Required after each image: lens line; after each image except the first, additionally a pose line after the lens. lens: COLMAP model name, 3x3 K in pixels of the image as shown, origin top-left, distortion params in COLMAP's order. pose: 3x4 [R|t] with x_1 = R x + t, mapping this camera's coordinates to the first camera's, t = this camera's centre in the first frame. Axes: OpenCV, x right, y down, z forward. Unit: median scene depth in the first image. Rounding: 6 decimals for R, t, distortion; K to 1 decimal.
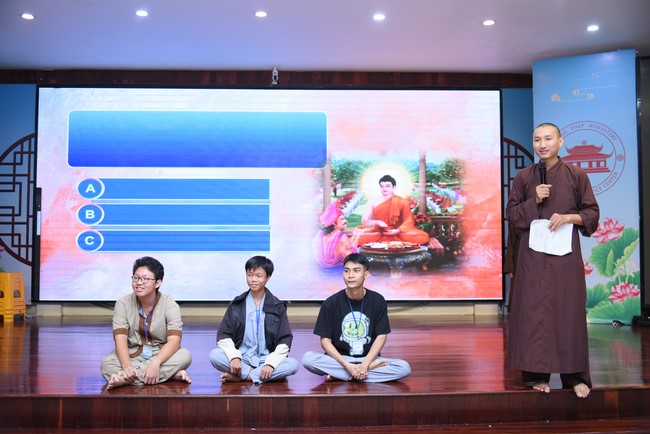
lens RADIAL K [[709.8, 0, 330.3], [0, 709.8, 215.3], [0, 0, 1]] dist [0.007701, 0.000000]
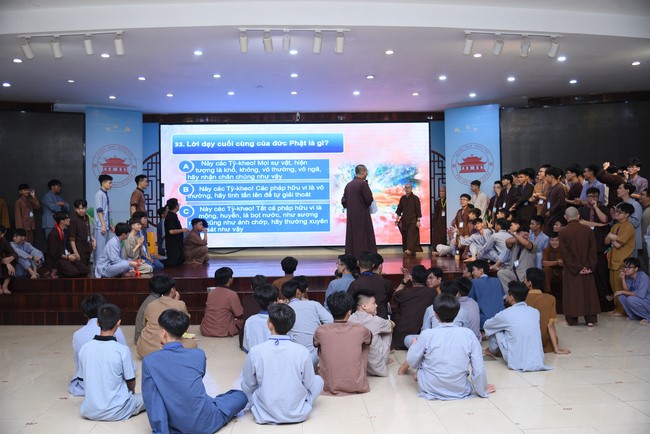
lens RADIAL K [[580.2, 0, 331.2], [0, 580.2, 213.8], [0, 0, 1]] dist [-0.049390, -0.010913]
pose [[0.999895, -0.013985, 0.003896, -0.005262], [0.013770, 0.998615, 0.050782, -0.030176], [-0.004601, -0.050723, 0.998702, -0.410981]]
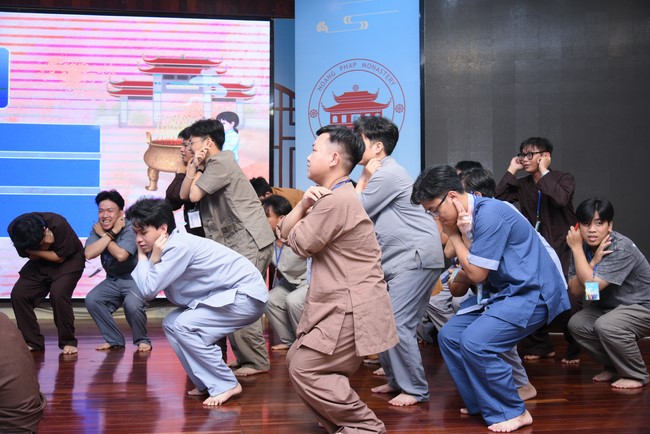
lens RADIAL K [[778.9, 0, 325.9], [0, 778.9, 217.2], [0, 0, 1]] dist [0.007700, 0.000000]
pose [[0.994005, 0.005172, 0.109216, 0.211264], [-0.008126, 0.999613, 0.026620, 0.010409], [-0.109036, -0.027348, 0.993662, 0.167973]]
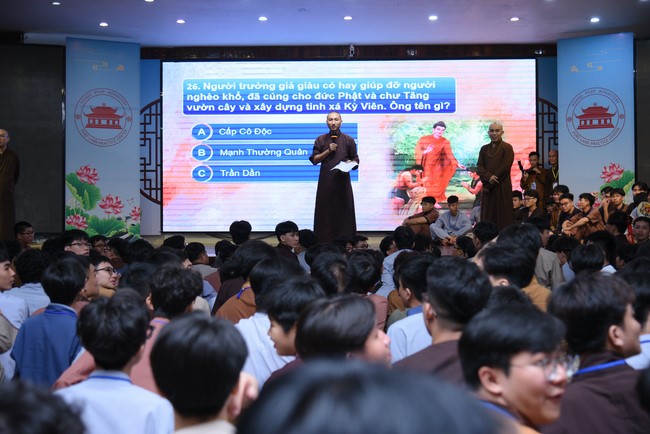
lens RADIAL K [[935.1, 0, 325.1], [0, 935.1, 215.3], [0, 0, 1]] dist [-0.059139, 0.000000]
pose [[0.997766, -0.003754, -0.066699, -0.016115], [0.007294, 0.998573, 0.052910, 0.004704], [0.066405, -0.053279, 0.996369, -0.635373]]
